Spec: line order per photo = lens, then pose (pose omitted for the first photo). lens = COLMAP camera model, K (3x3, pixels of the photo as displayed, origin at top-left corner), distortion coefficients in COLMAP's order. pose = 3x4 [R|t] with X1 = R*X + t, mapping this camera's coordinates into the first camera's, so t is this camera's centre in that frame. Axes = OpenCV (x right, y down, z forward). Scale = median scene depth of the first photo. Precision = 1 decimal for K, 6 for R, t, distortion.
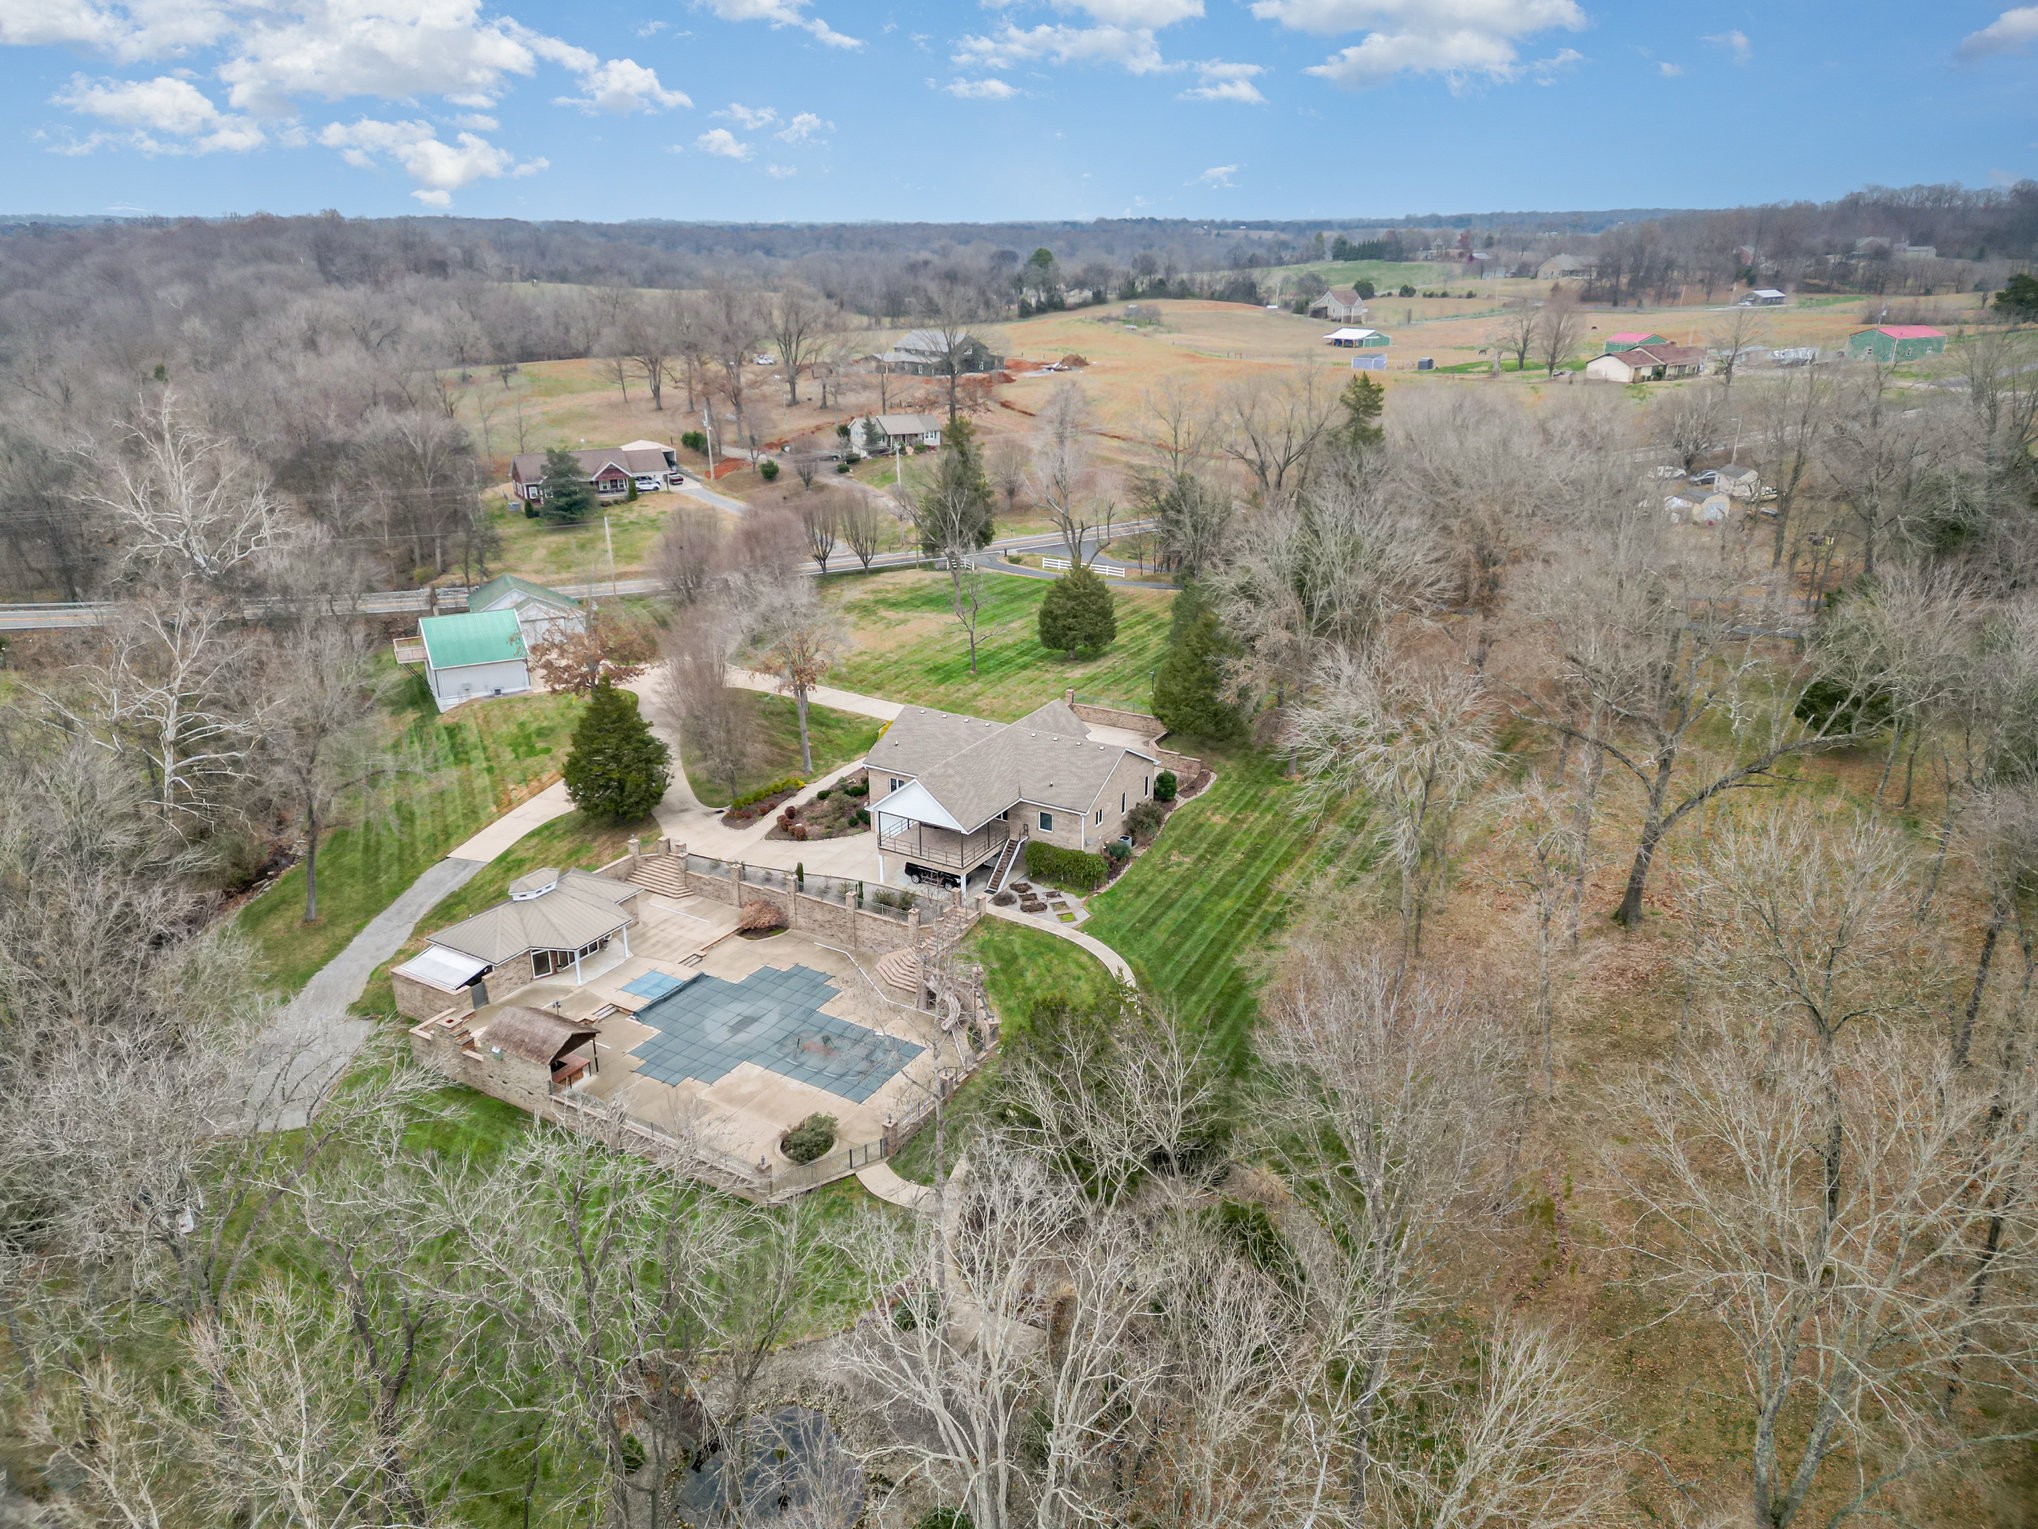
lens RADIAL K [[1414.2, 0, 1009.1], [0, 1414.2, 767.1], [0, 0, 1]] dist [0.096469, -0.076908]
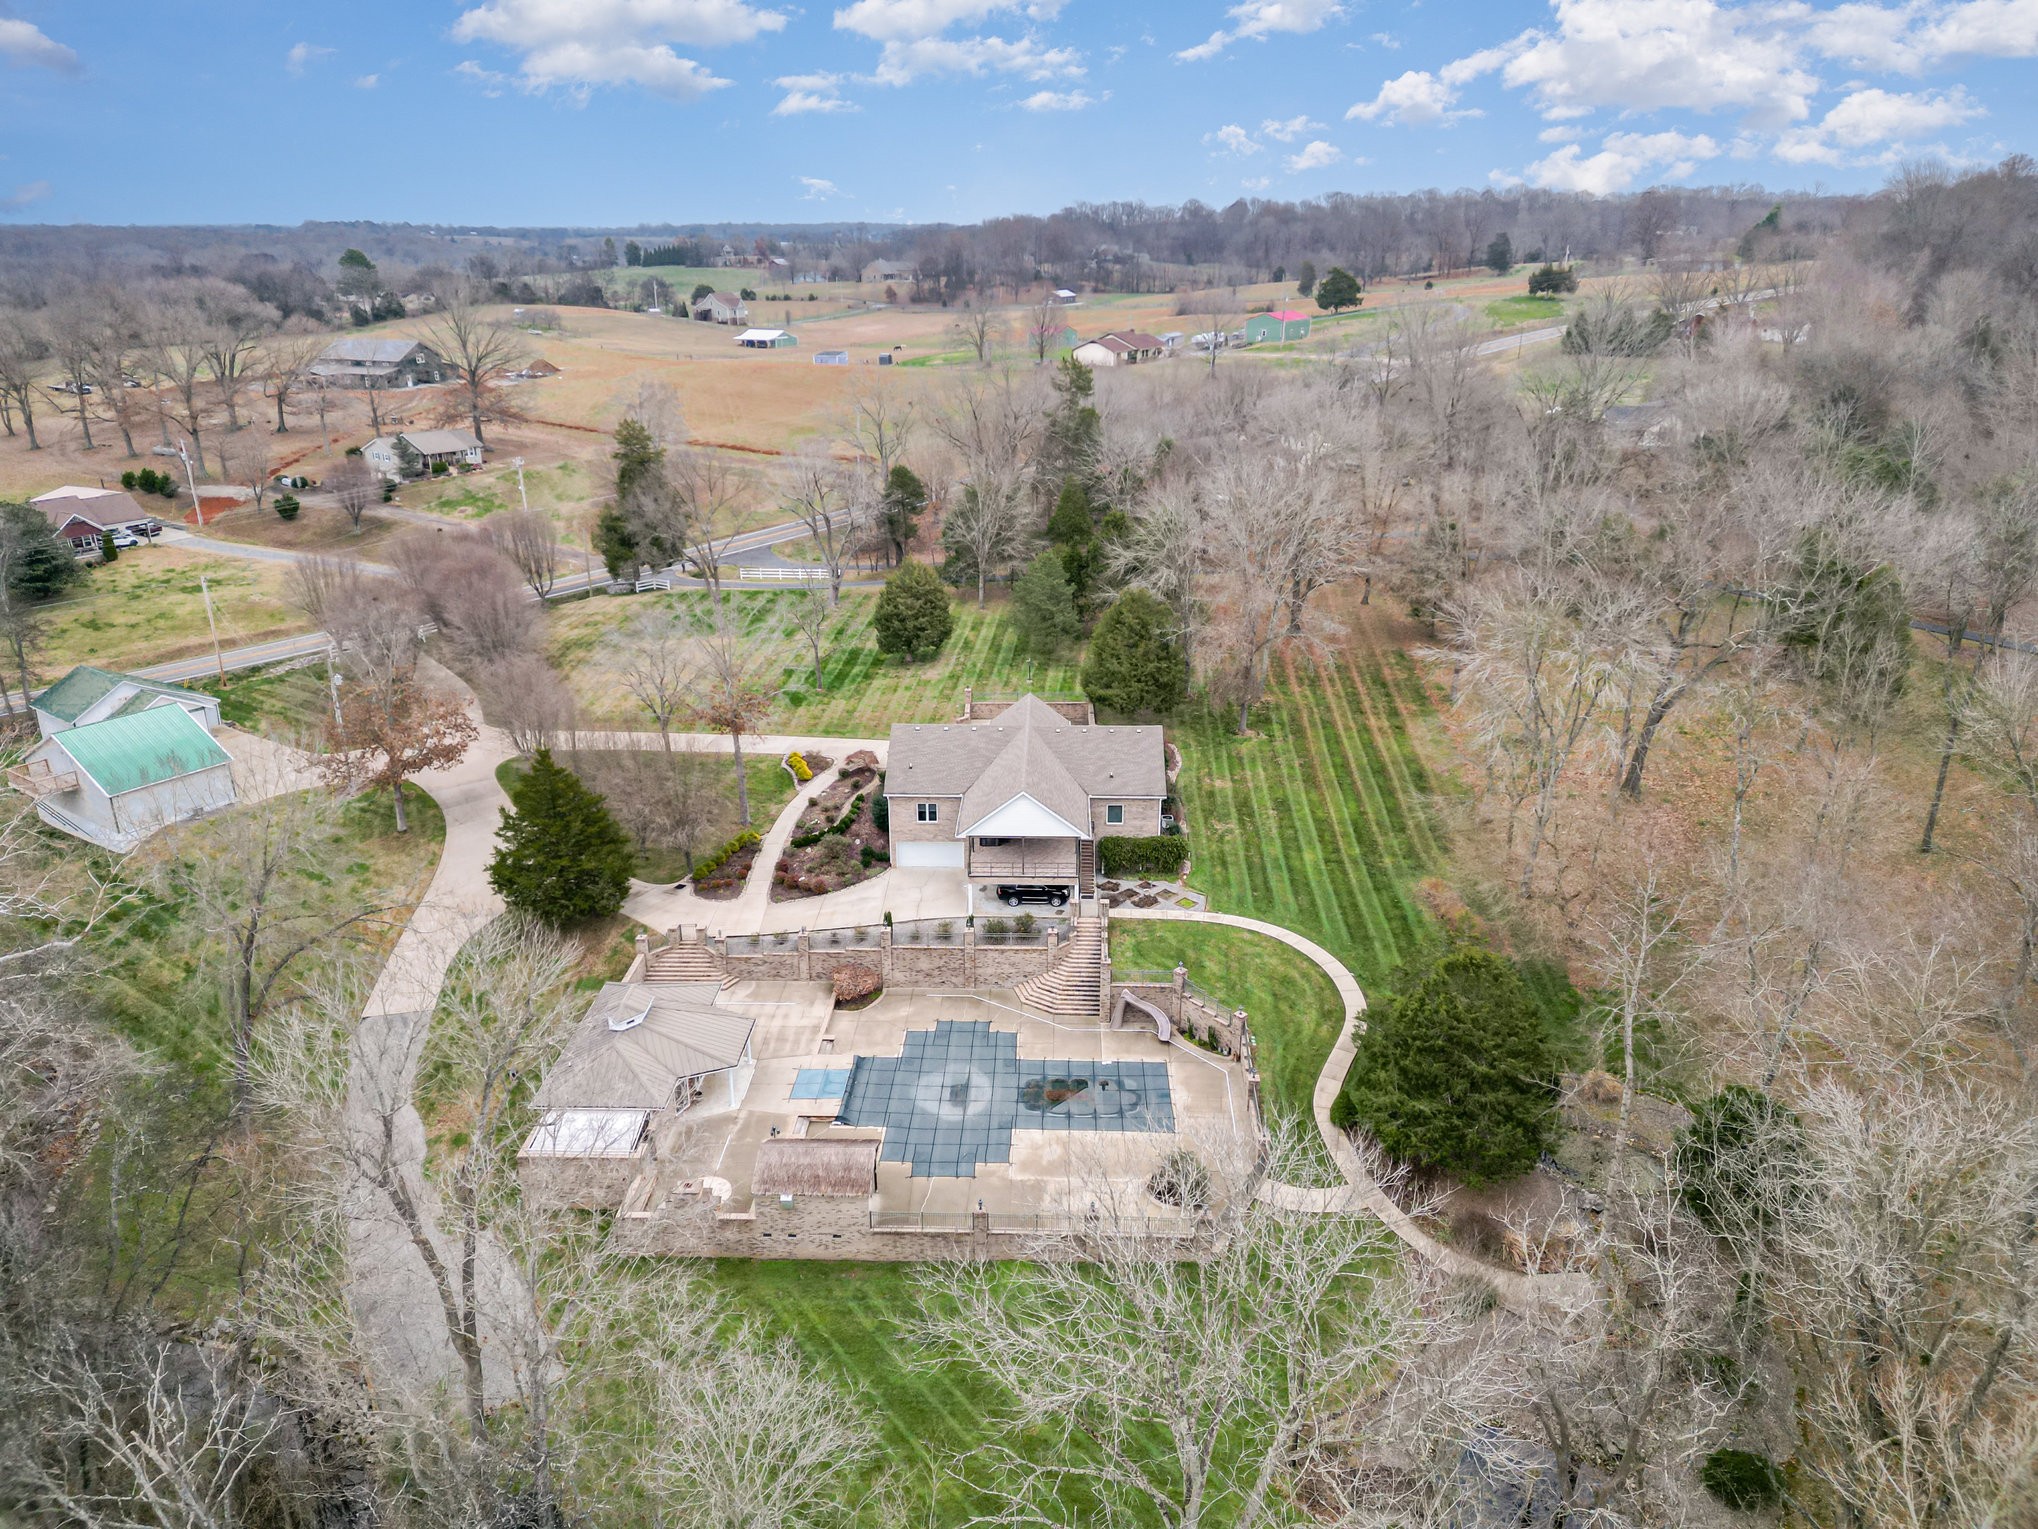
lens RADIAL K [[1414.2, 0, 1009.1], [0, 1414.2, 767.1], [0, 0, 1]] dist [0.096469, -0.076908]
pose [[0.875063, -0.173139, 0.451982, -0.344114], [0.175789, 0.983751, 0.036503, -0.030101], [-0.450958, 0.047511, 0.891280, 0.126238]]
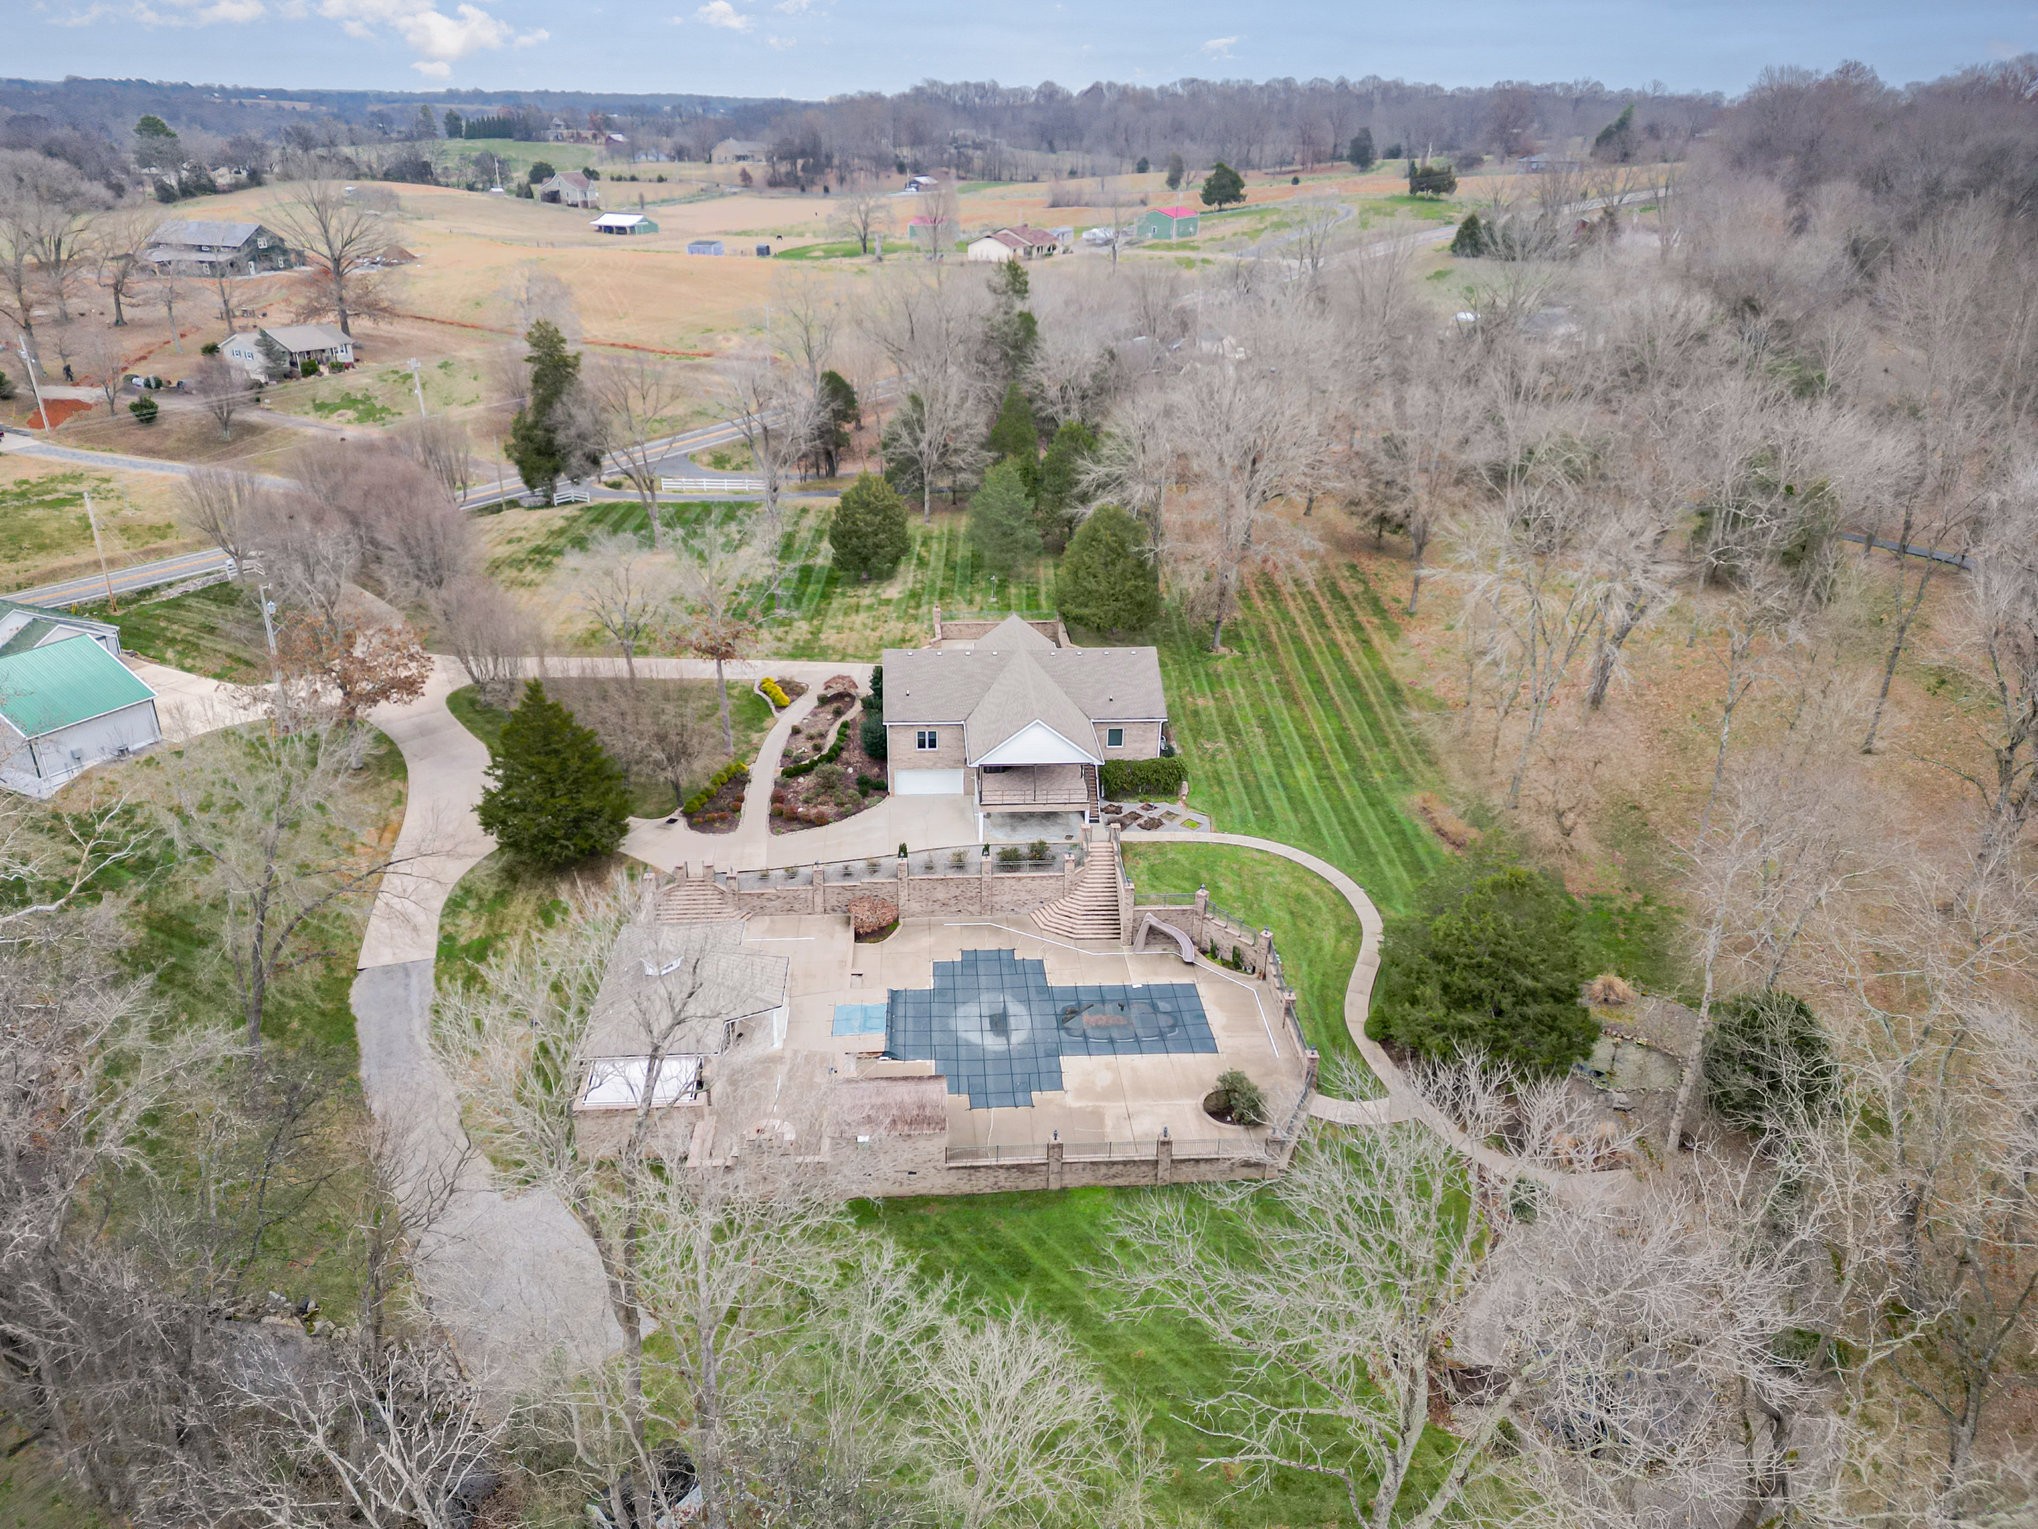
lens RADIAL K [[1414.2, 0, 1009.1], [0, 1414.2, 767.1], [0, 0, 1]] dist [0.096469, -0.076908]
pose [[0.819565, -0.225509, 0.526744, -0.402222], [0.188228, 0.974237, 0.124225, -0.055268], [-0.541188, -0.002663, 0.840898, 0.167583]]
